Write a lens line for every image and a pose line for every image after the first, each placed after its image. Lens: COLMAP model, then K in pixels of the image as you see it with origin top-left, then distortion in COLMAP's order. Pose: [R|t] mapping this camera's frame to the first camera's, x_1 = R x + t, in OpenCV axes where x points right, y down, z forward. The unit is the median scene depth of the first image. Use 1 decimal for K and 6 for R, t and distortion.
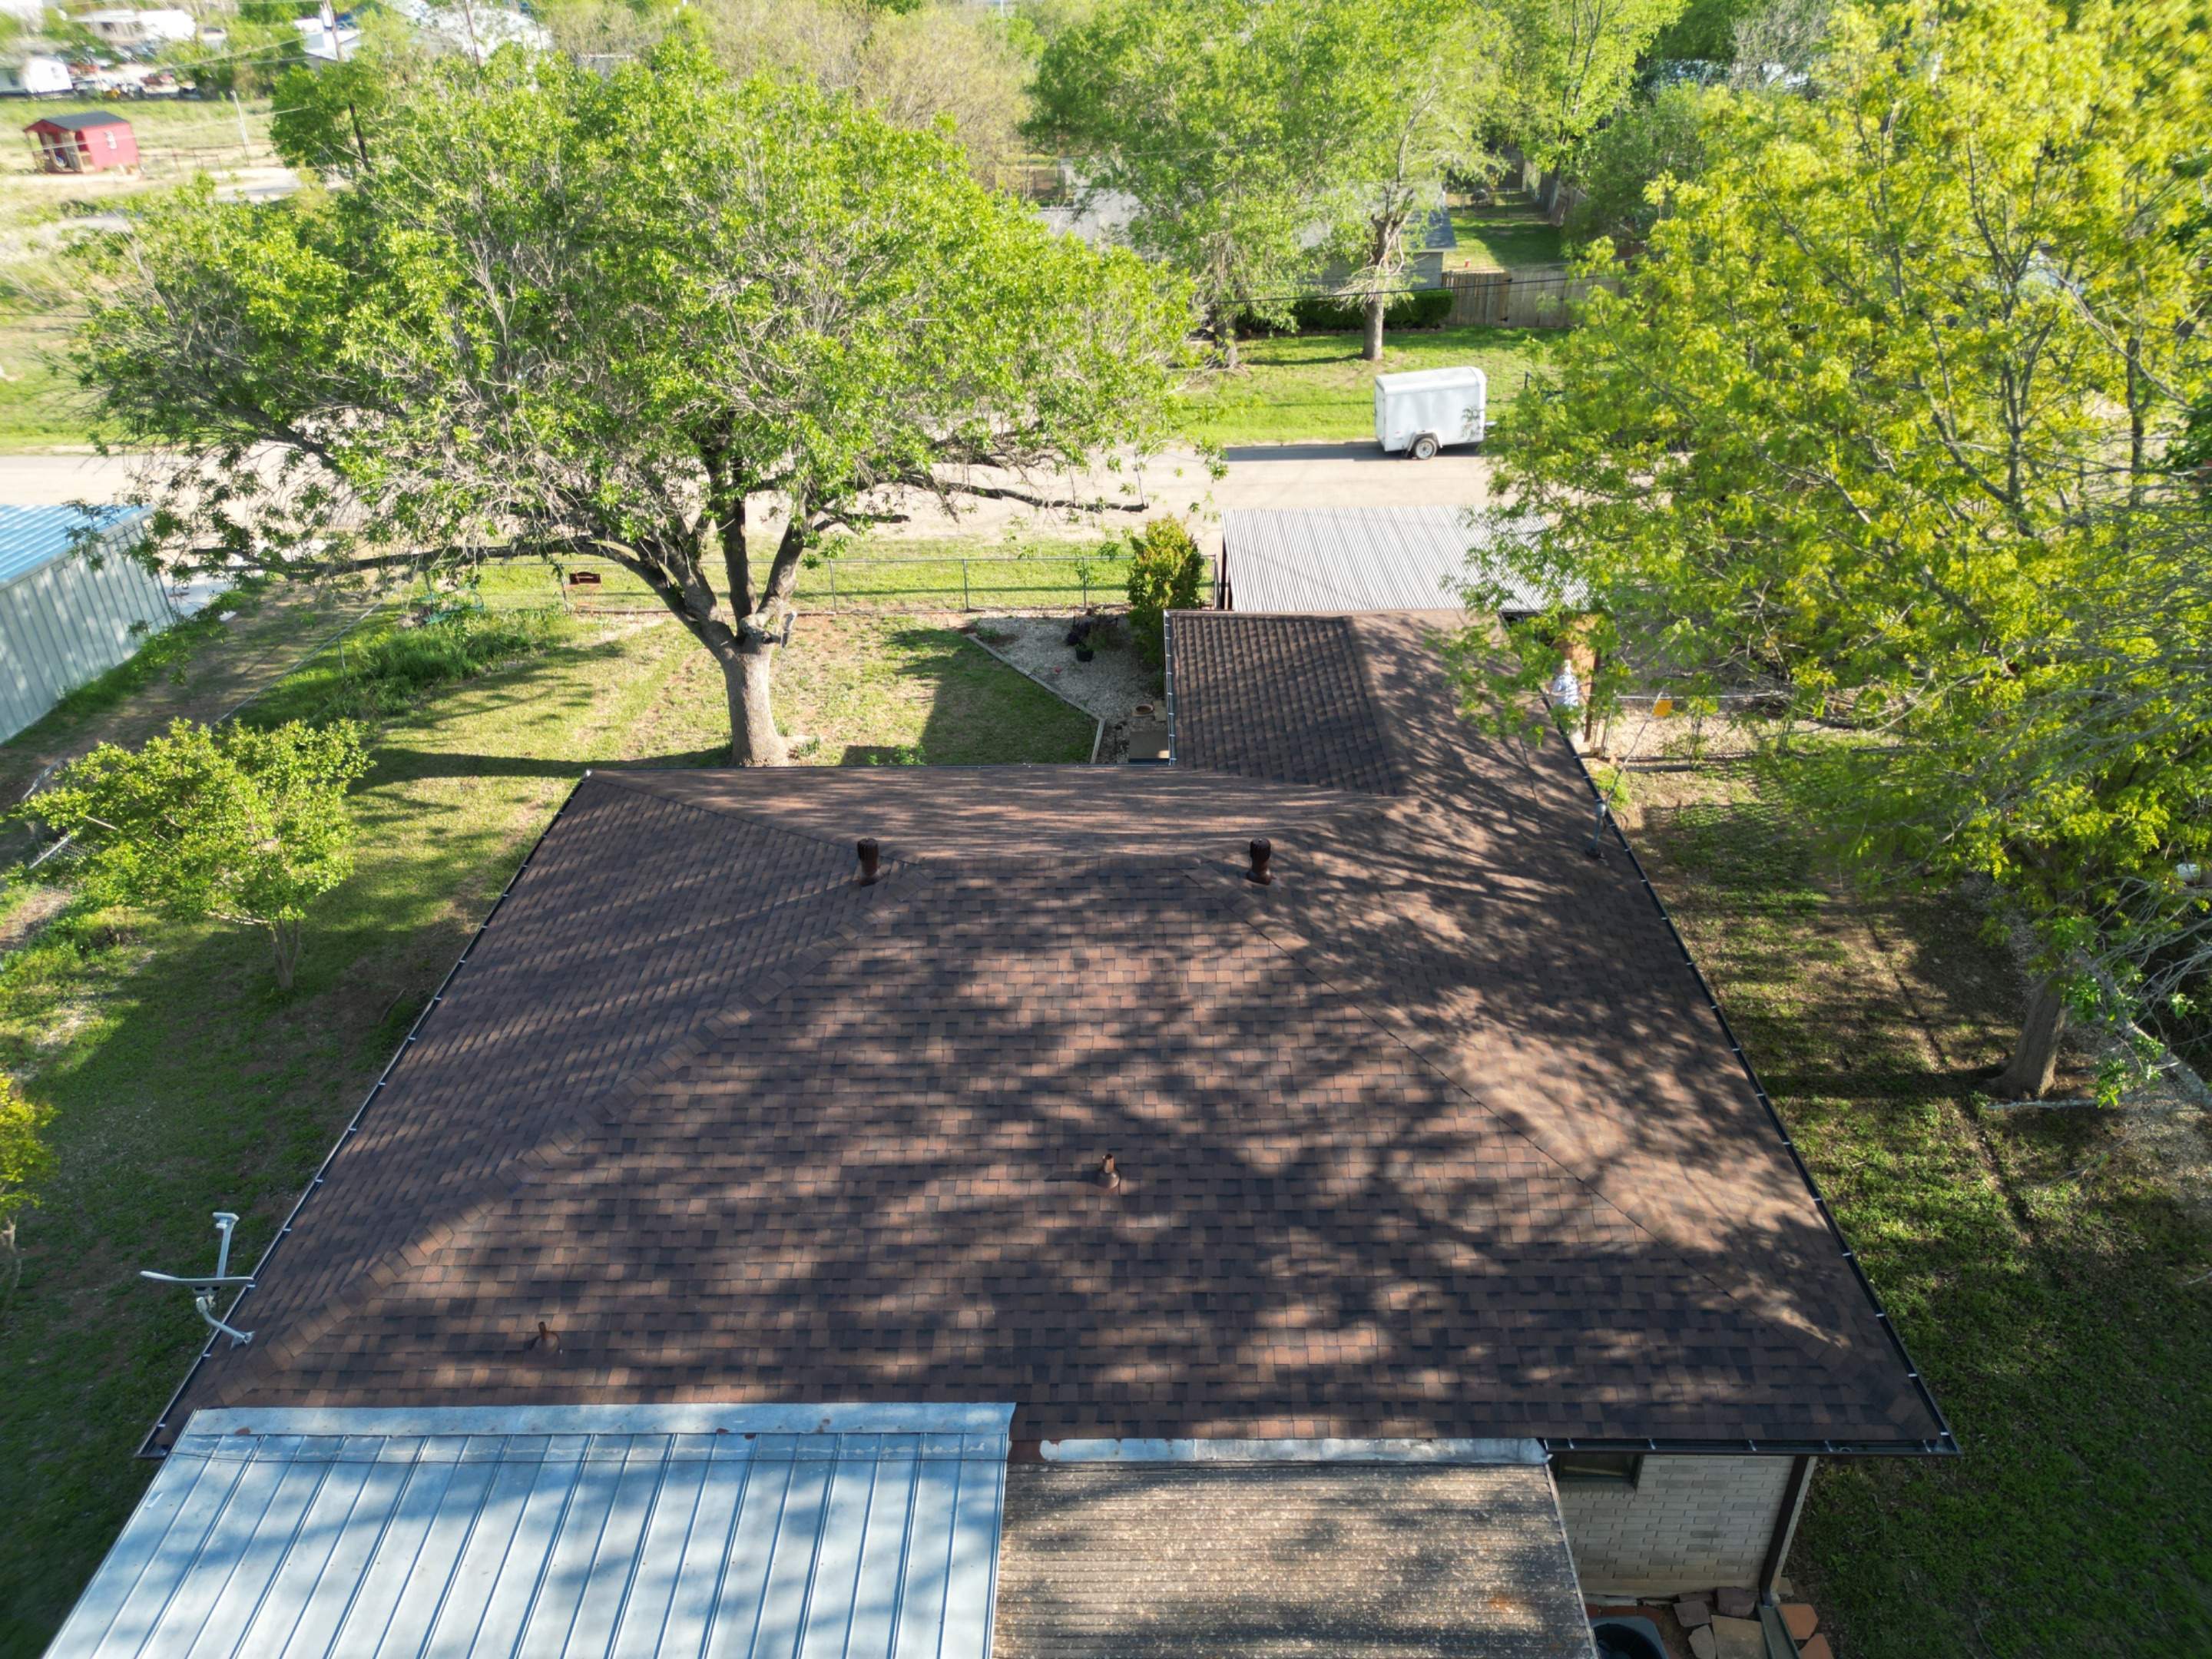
lens RADIAL K [[1524.1, 0, 1110.7], [0, 1524.1, 814.9], [0, 0, 1]] dist [0.095703, -0.217292]
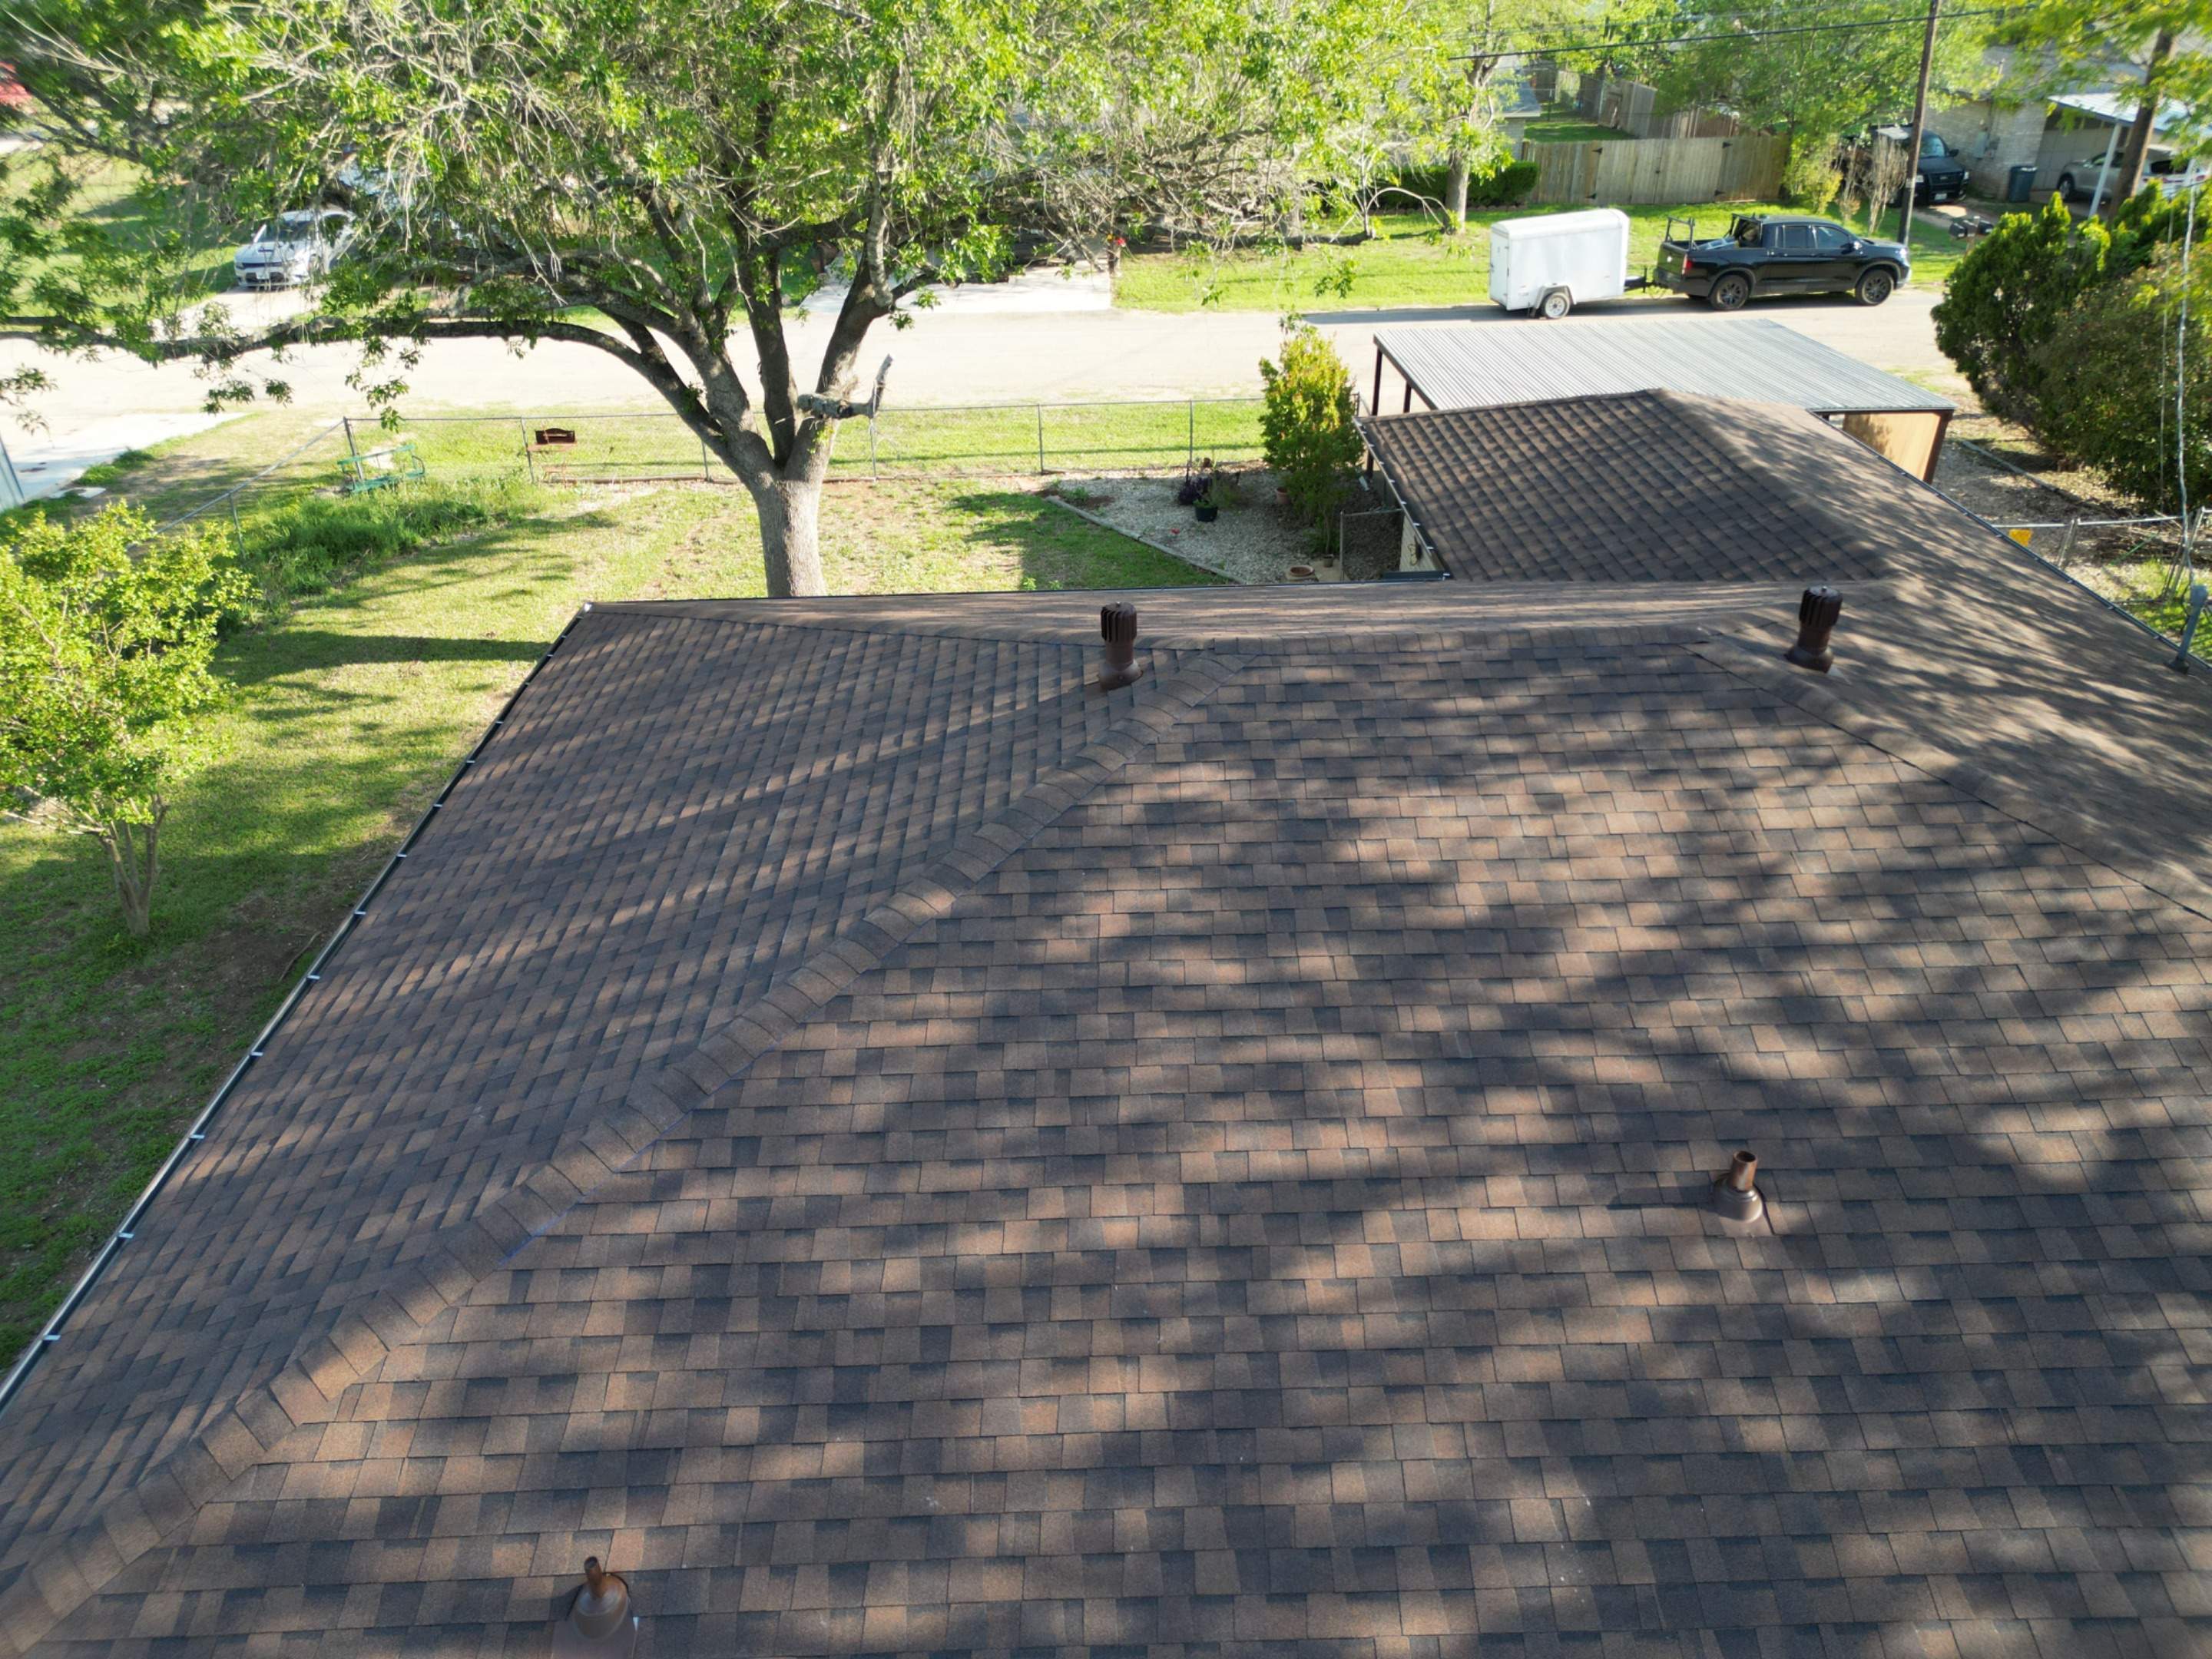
lens RADIAL K [[1505.7, 0, 1106.0], [0, 1505.7, 829.5], [0, 0, 1]] dist [0.085167, -0.126083]
pose [[0.999385, -0.017301, 0.030495, -0.181535], [0.017059, 0.999821, 0.008150, 0.094148], [-0.030631, -0.007624, 0.999502, 0.438403]]
